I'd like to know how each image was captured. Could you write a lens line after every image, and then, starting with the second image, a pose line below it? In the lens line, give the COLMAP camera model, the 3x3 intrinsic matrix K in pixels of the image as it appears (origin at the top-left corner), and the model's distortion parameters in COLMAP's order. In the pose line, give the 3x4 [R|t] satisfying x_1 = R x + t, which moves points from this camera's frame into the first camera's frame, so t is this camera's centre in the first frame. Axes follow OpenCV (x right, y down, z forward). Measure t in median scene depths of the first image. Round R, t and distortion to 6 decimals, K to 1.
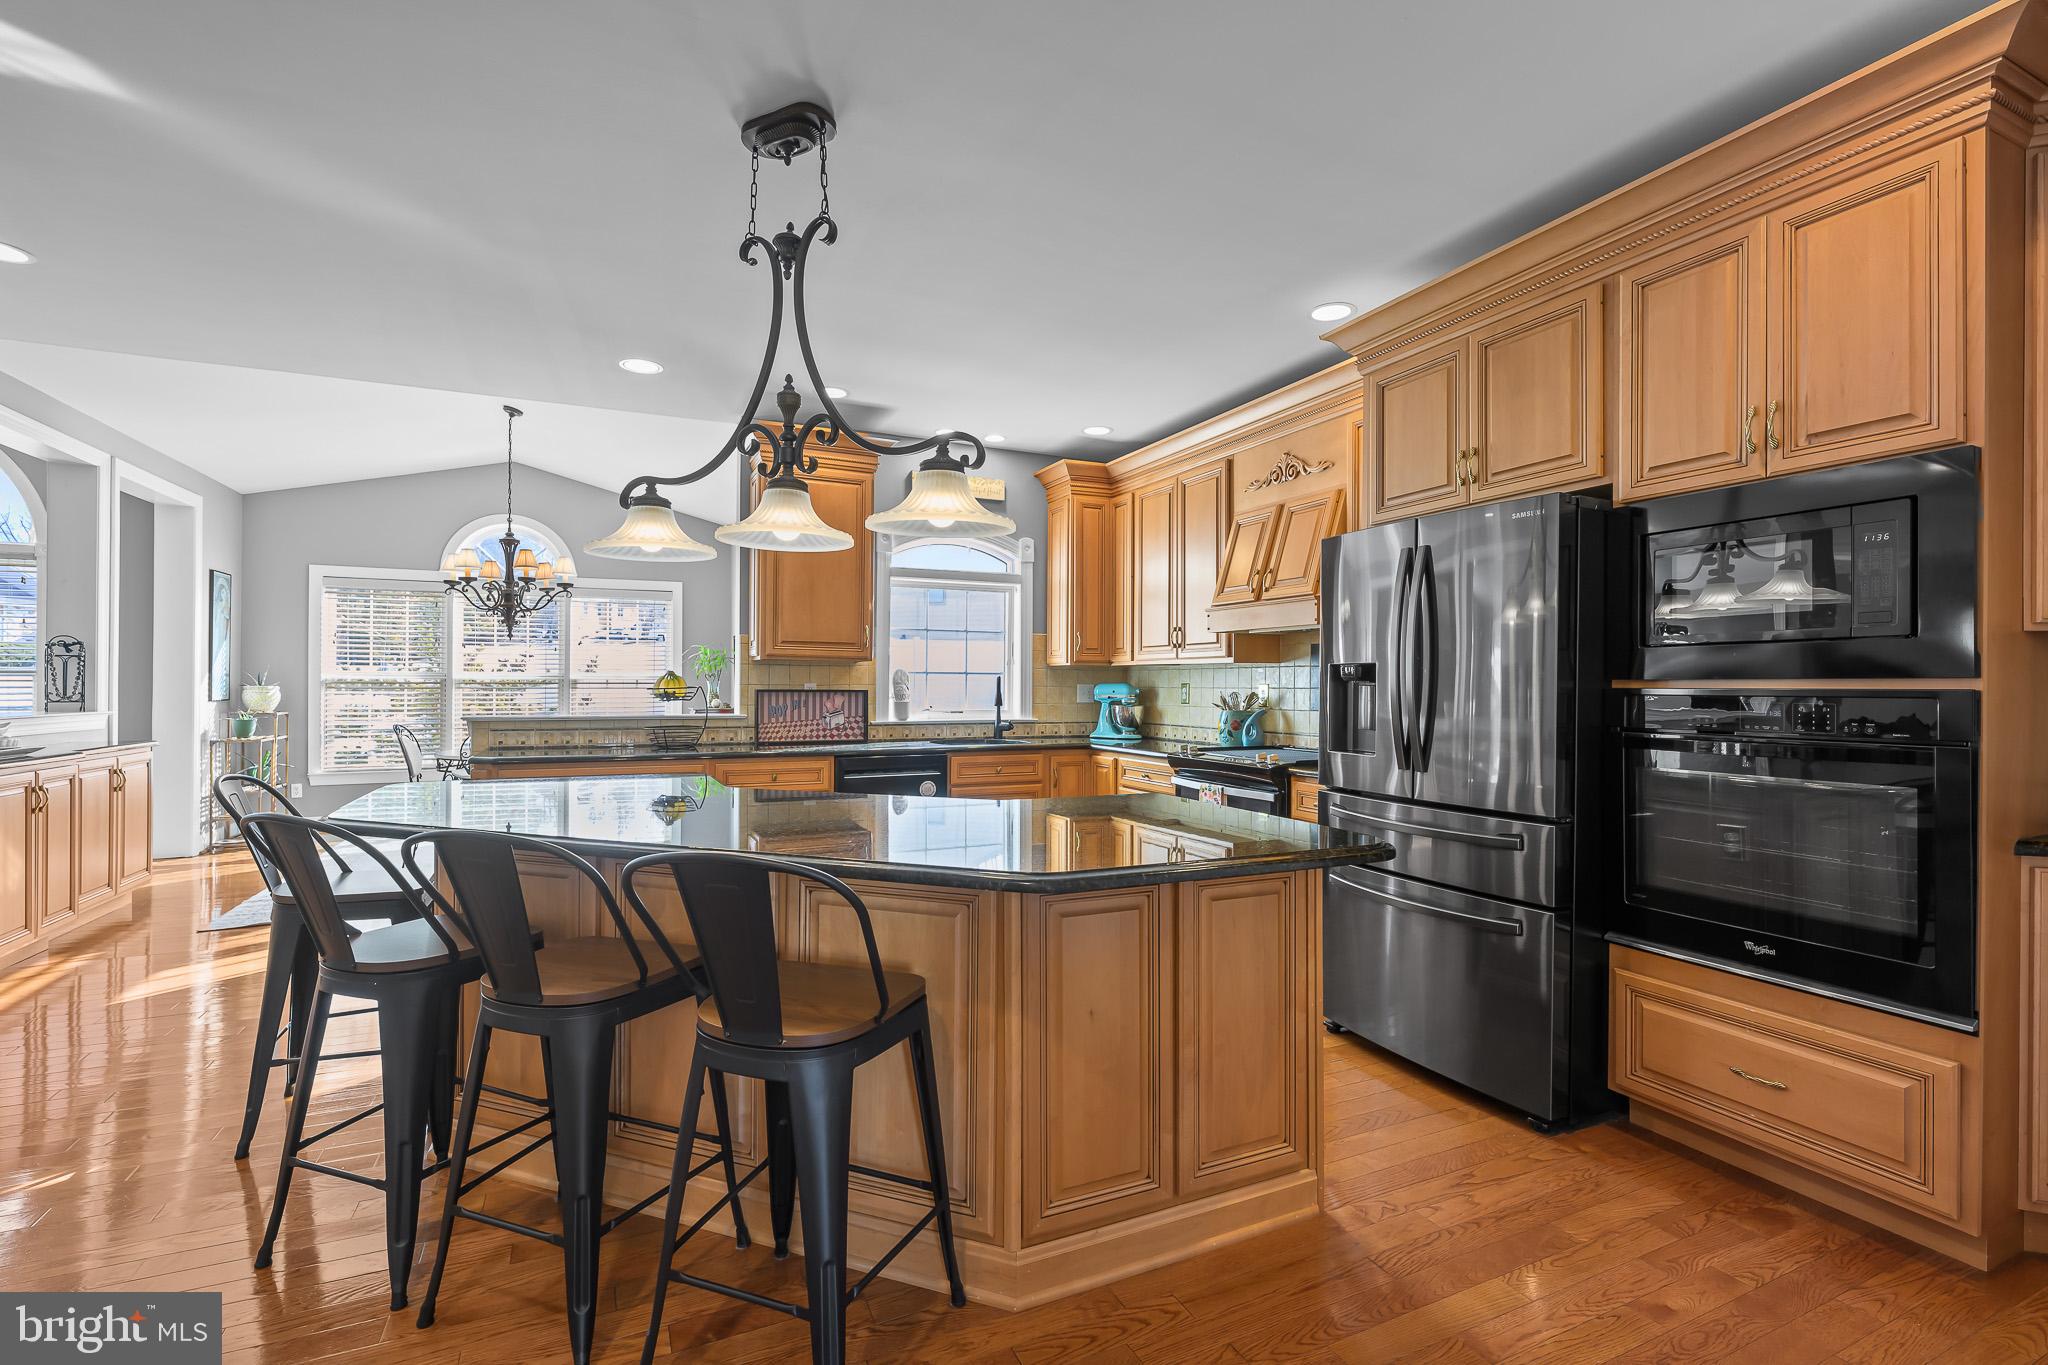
lens RADIAL K [[873.1, 0, 1024.0], [0, 873.1, 682.5], [0, 0, 1]] dist [0.001131, -0.000099]
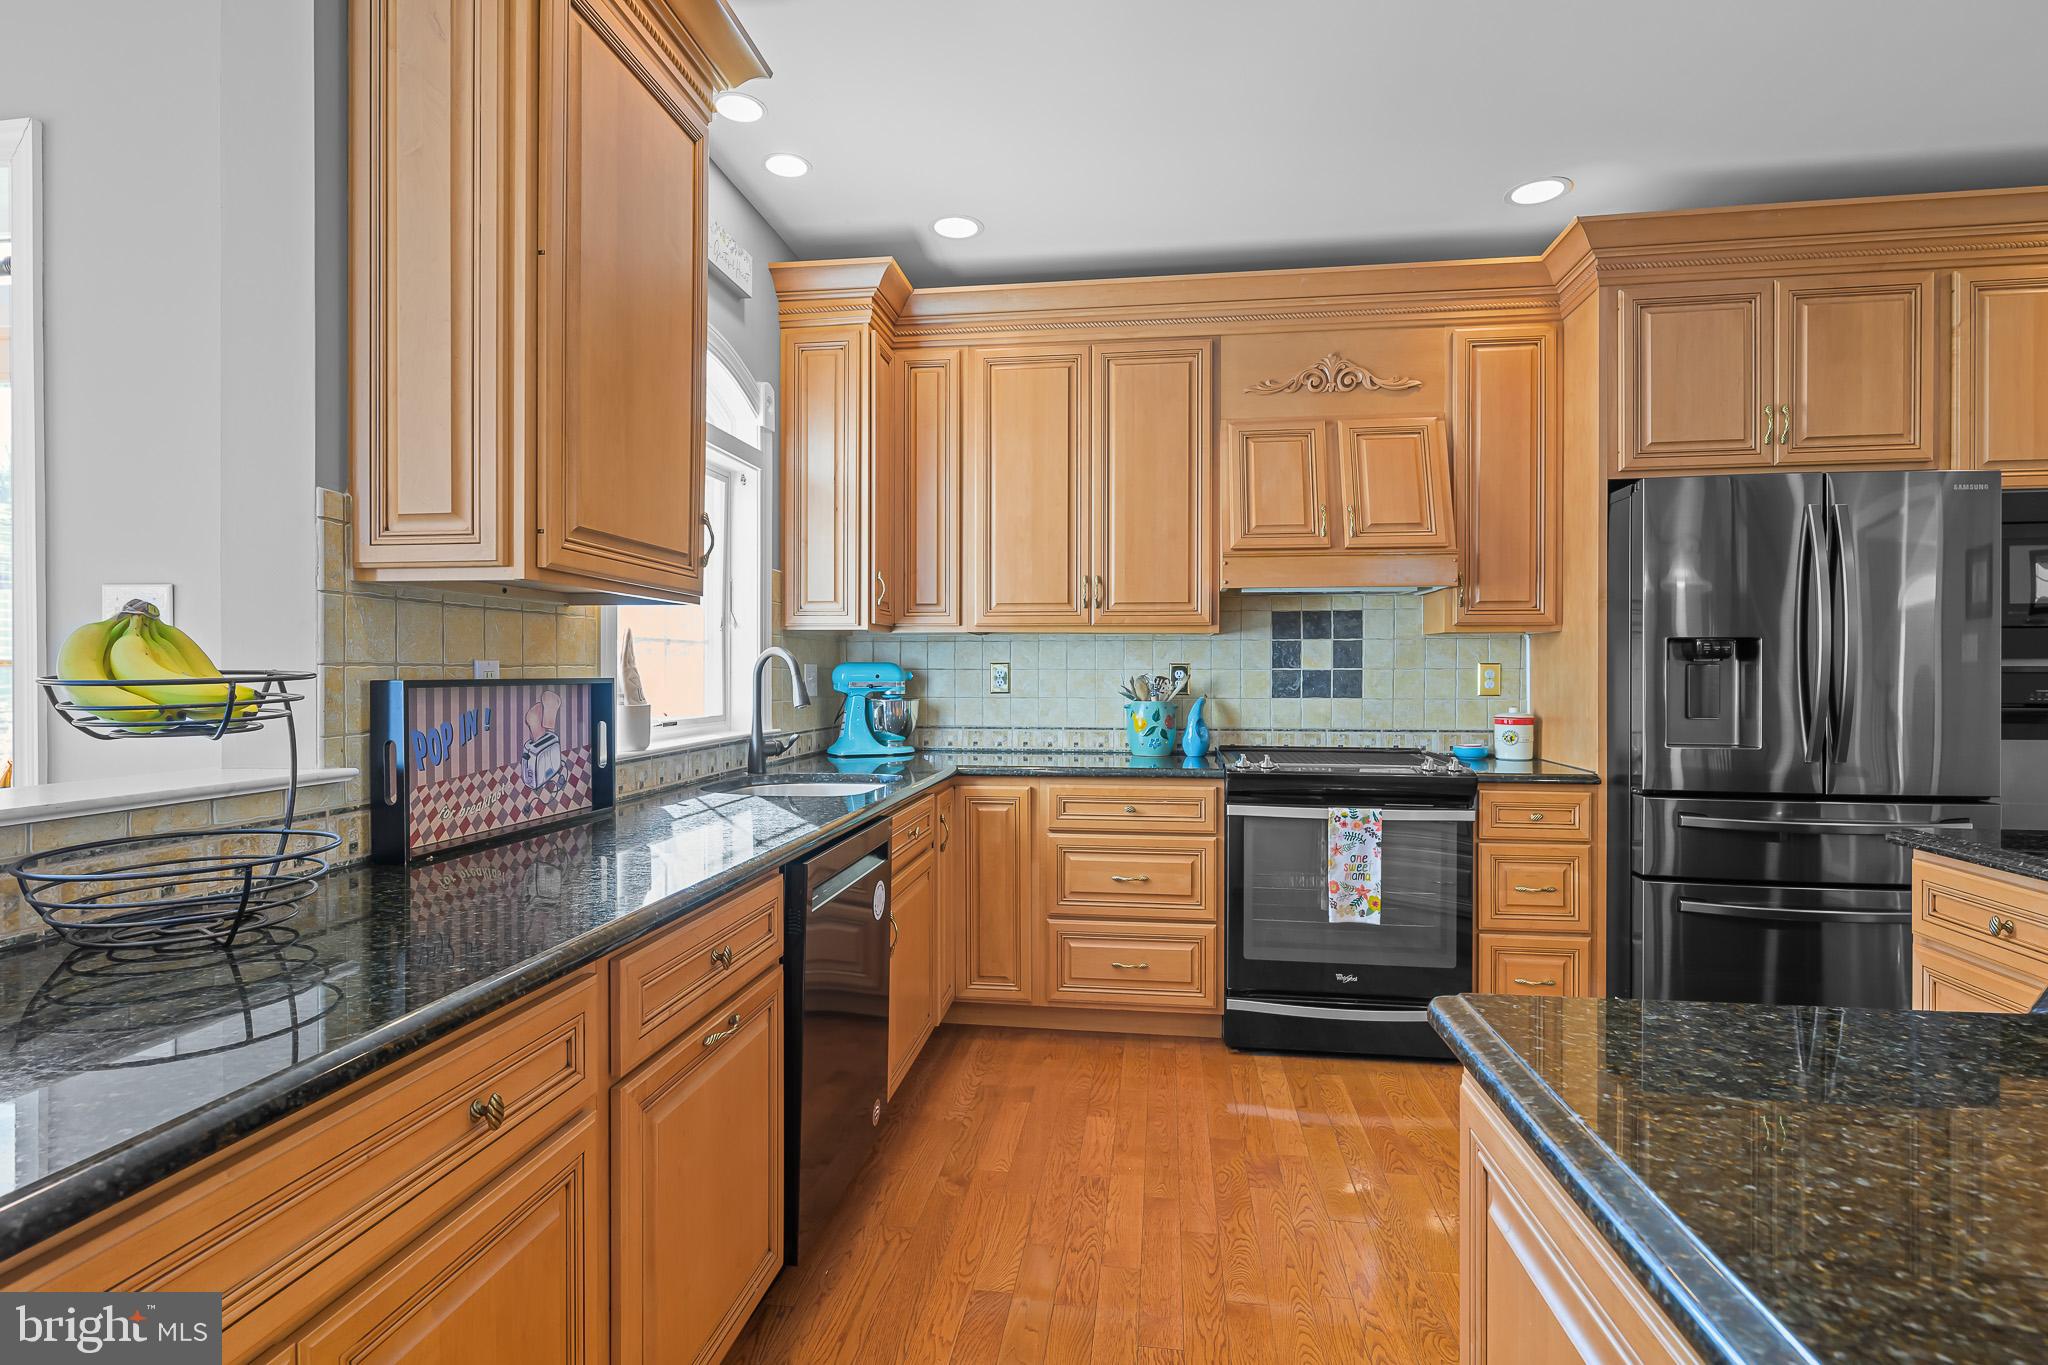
lens RADIAL K [[961.5, 0, 1024.0], [0, 961.5, 682.5], [0, 0, 1]] dist [-0.000114, -0.000153]
pose [[0.562783, -0.014099, 0.826484, -0.444433], [-0.002533, 0.999820, 0.018780, 0.002426], [-0.826600, -0.012662, 0.562647, 0.630793]]
